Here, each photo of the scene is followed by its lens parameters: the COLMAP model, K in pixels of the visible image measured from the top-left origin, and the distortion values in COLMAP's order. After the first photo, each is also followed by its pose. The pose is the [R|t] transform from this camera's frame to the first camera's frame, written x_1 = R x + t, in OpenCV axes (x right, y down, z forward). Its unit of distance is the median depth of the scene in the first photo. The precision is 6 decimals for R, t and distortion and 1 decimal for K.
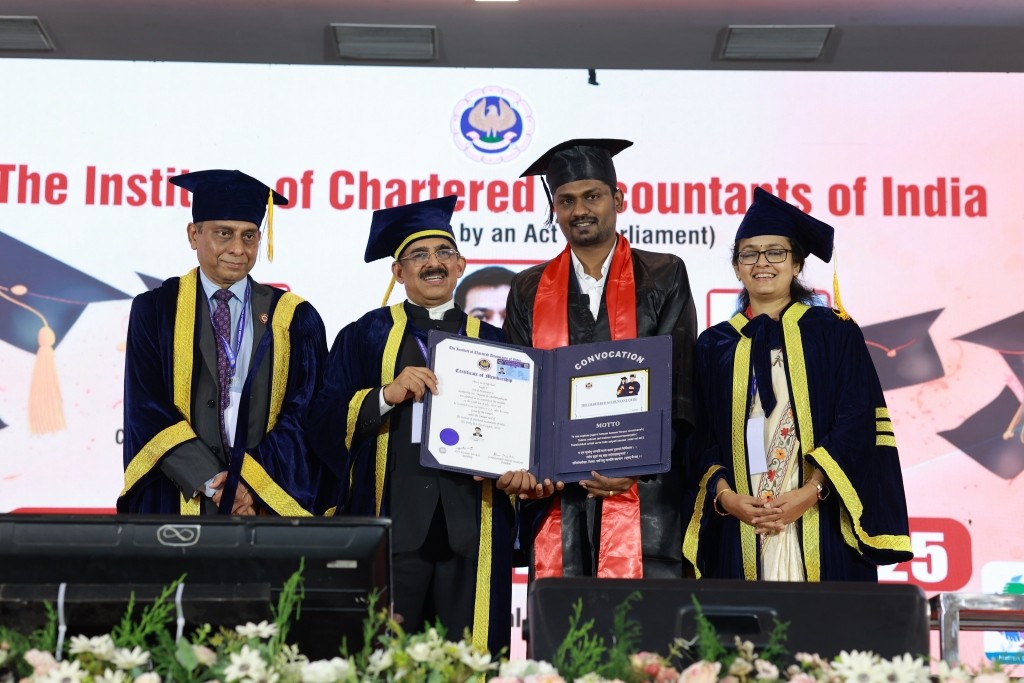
lens RADIAL K [[2395.2, 0, 510.5], [0, 2395.2, 346.3], [0, 0, 1]] dist [0.326631, 0.000000]
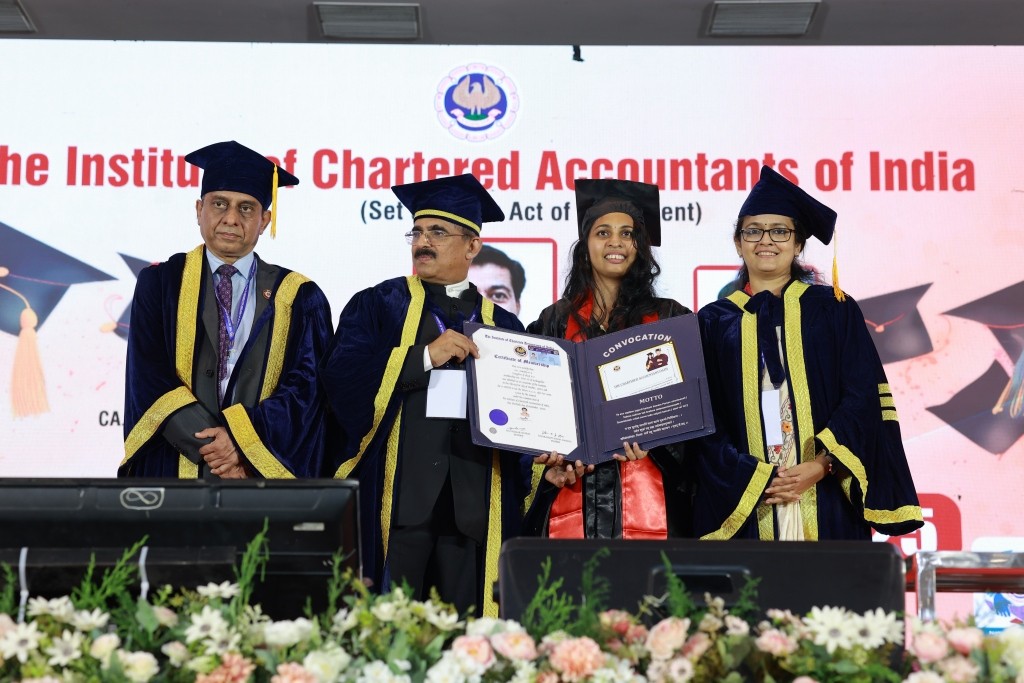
lens RADIAL K [[2395.2, 0, 510.8], [0, 2395.2, 343.4], [0, 0, 1]] dist [0.326631, 0.000000]
pose [[0.999970, -0.007788, 0.000301, 0.005551], [0.007788, 0.999969, 0.001211, 0.006451], [-0.000311, -0.001209, 0.999999, 0.006589]]
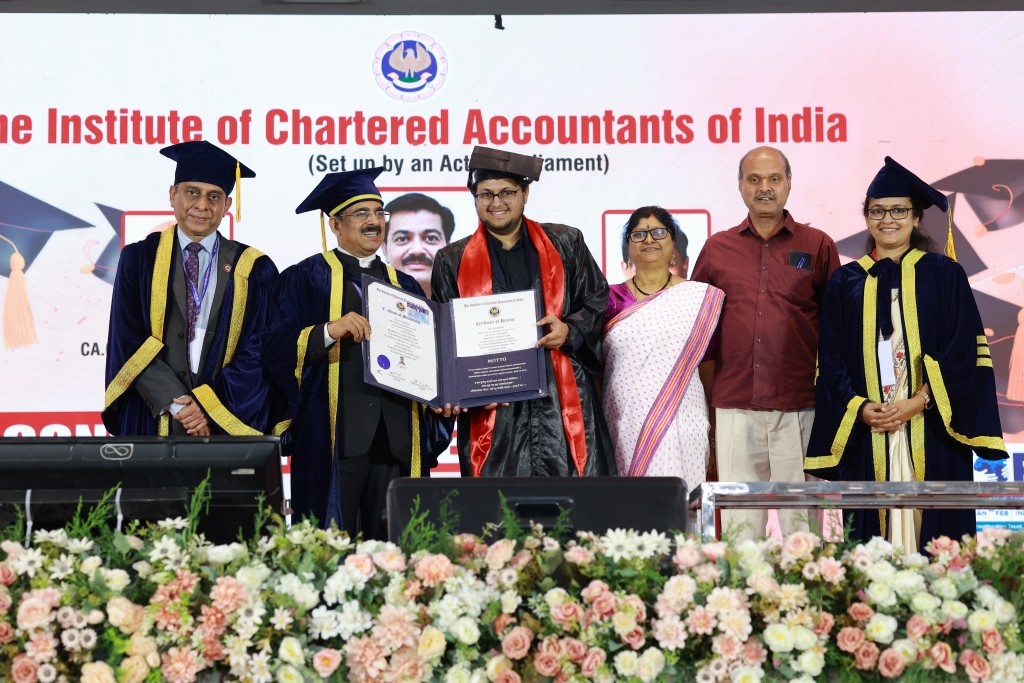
lens RADIAL K [[2395.2, 0, 515.3], [0, 2395.2, 339.1], [0, 0, 1]] dist [0.326631, 0.000000]
pose [[0.999798, -0.017650, 0.009637, 0.028794], [0.017169, 0.998705, 0.047881, -0.017957], [-0.010470, -0.047706, 0.998807, -0.132756]]
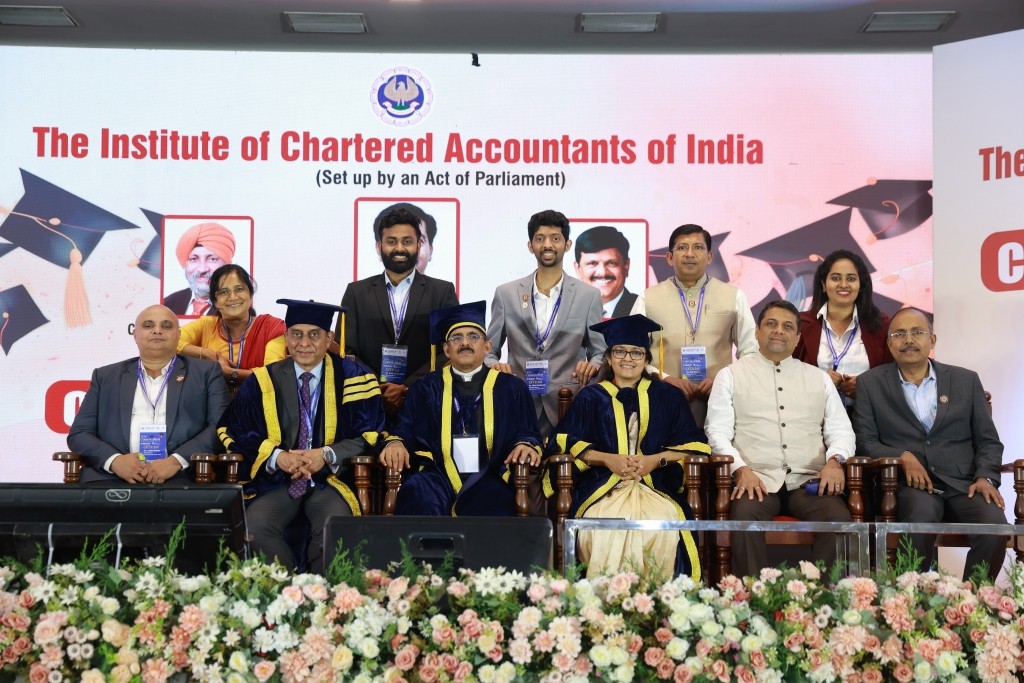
lens RADIAL K [[2155.4, 0, 517.6], [0, 2155.4, 347.7], [0, 0, 1]] dist [0.346320, 0.000000]
pose [[0.999926, -0.004778, -0.011150, 0.071559], [0.005947, 0.994213, 0.107262, -0.082842], [0.010573, -0.107321, 0.994168, -0.231868]]
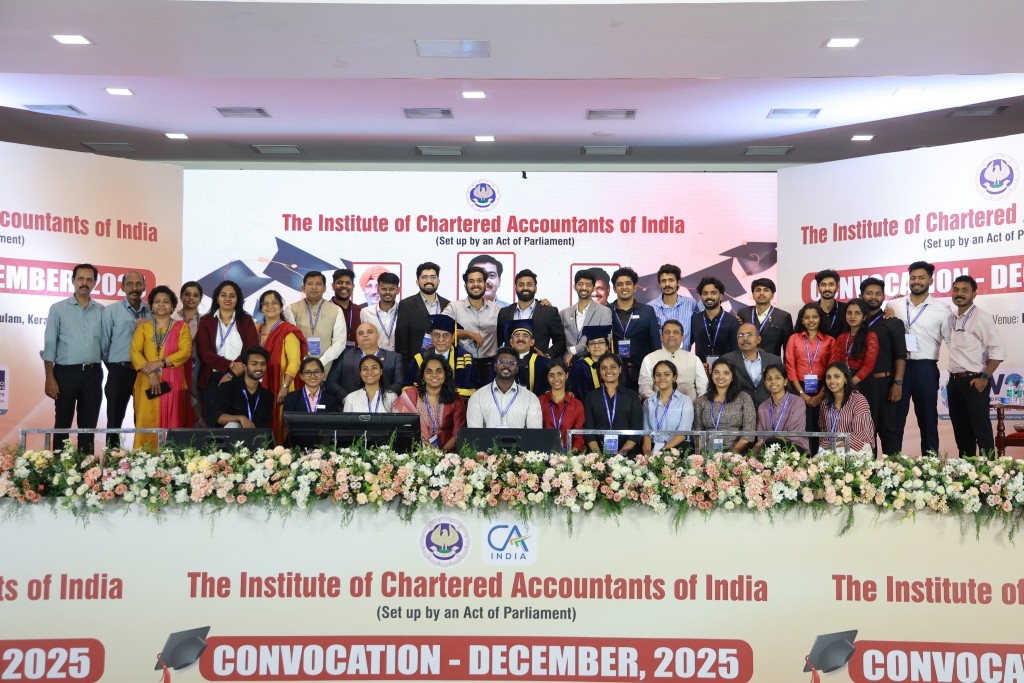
lens RADIAL K [[1616.6, 0, 522.0], [0, 1616.6, 343.6], [0, 0, 1]] dist [0.192833, 0.000000]
pose [[0.999531, -0.004563, -0.030286, 0.081743], [0.008520, 0.991237, 0.131821, -0.161243], [0.029419, -0.132017, 0.990811, -0.654392]]
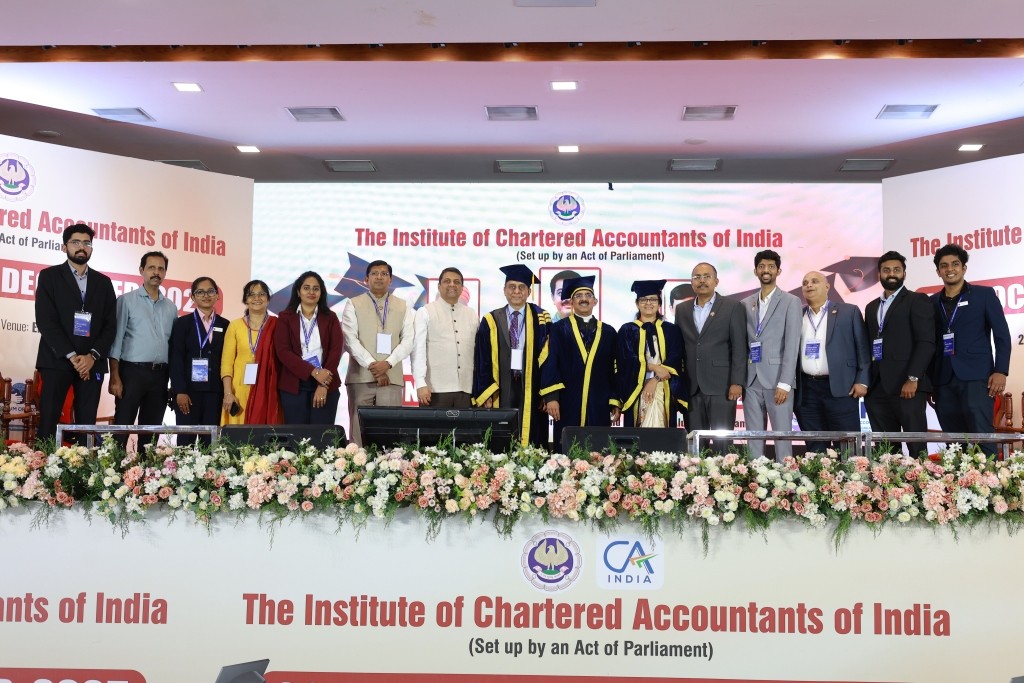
lens RADIAL K [[1432.1, 0, 506.9], [0, 1432.1, 344.1], [0, 0, 1]] dist [0.028391, 0.000000]
pose [[0.997713, -0.004625, -0.067438, 0.027291], [0.009796, 0.997017, 0.076553, -0.068523], [0.066883, -0.077038, 0.994782, -0.380463]]
